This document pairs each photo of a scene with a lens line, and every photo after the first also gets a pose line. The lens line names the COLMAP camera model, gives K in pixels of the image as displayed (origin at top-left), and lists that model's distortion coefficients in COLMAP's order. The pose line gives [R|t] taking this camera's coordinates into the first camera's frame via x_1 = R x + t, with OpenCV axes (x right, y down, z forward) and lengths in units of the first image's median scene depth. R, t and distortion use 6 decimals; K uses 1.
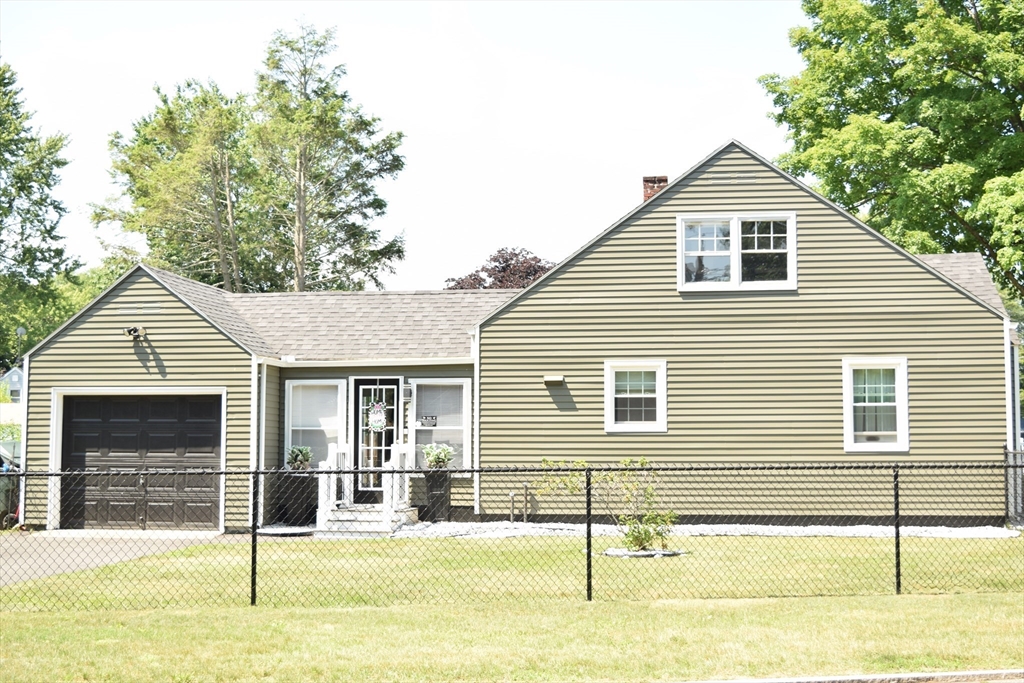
lens RADIAL K [[1302.8, 0, 515.5], [0, 1302.8, 336.3], [0, 0, 1]] dist [-0.044775, 0.000000]
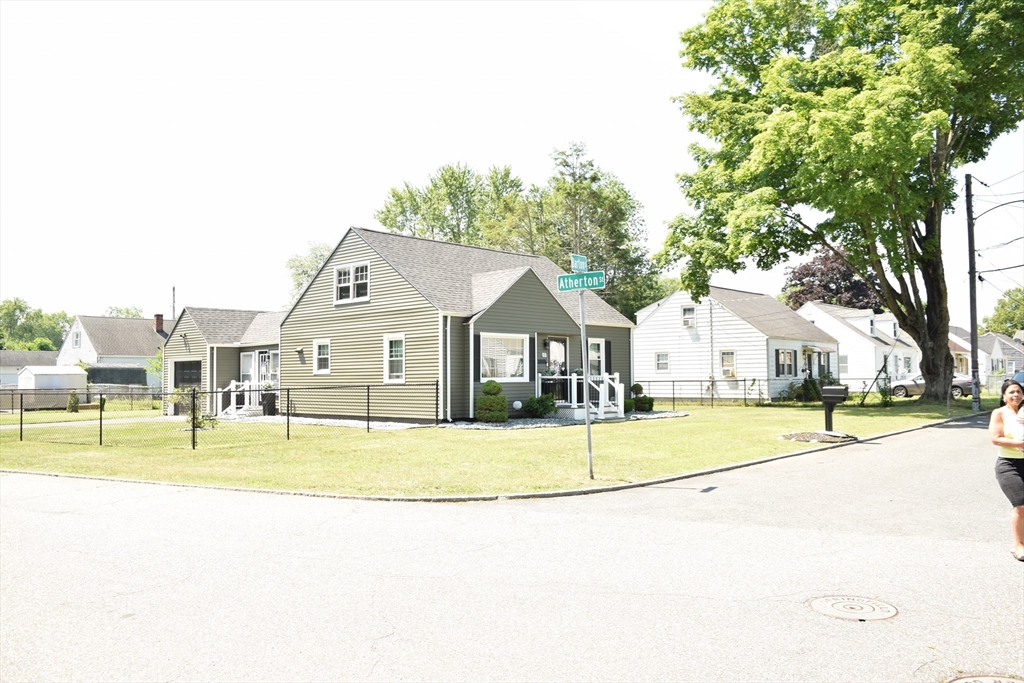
lens RADIAL K [[787.3, 0, 516.5], [0, 787.3, 341.6], [0, 0, 1]] dist [-0.094863, 0.022323]
pose [[0.819961, -0.034498, -0.571378, 1.054685], [0.060664, 0.997798, 0.026812, 0.007222], [0.569195, -0.056647, 0.820249, 0.155902]]
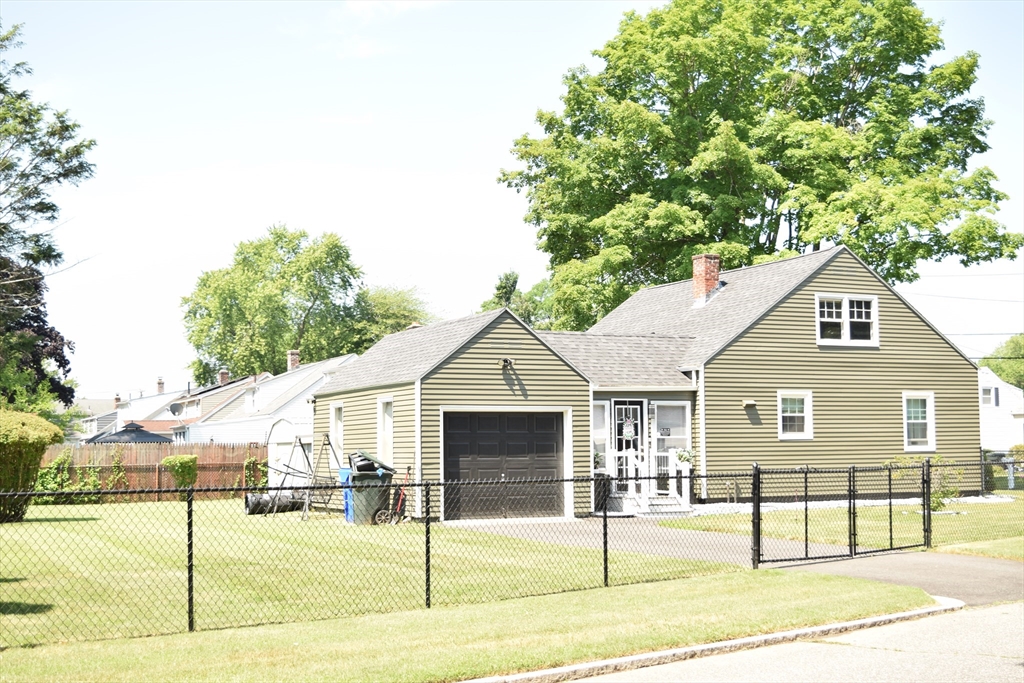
lens RADIAL K [[1334.8, 0, 507.6], [0, 1334.8, 345.8], [0, 0, 1]] dist [-0.035544, 0.000000]
pose [[0.849770, 0.033679, 0.526077, -0.975121], [-0.035852, 0.999339, -0.006064, -0.011455], [-0.525933, -0.013708, 0.850416, -0.107752]]
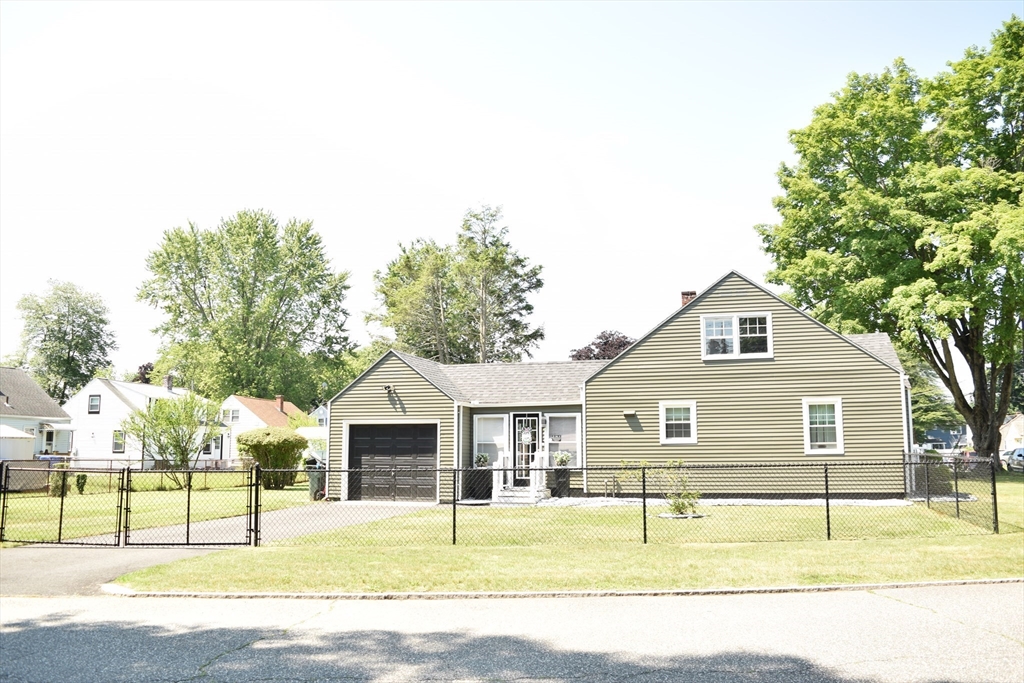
lens RADIAL K [[787.3, 0, 518.0], [0, 787.3, 338.8], [0, 0, 1]] dist [-0.094863, 0.022323]
pose [[0.992446, -0.019938, -0.121050, 0.011286], [0.013013, 0.998247, -0.057733, -0.006559], [0.121989, 0.055722, 0.990966, -0.038304]]
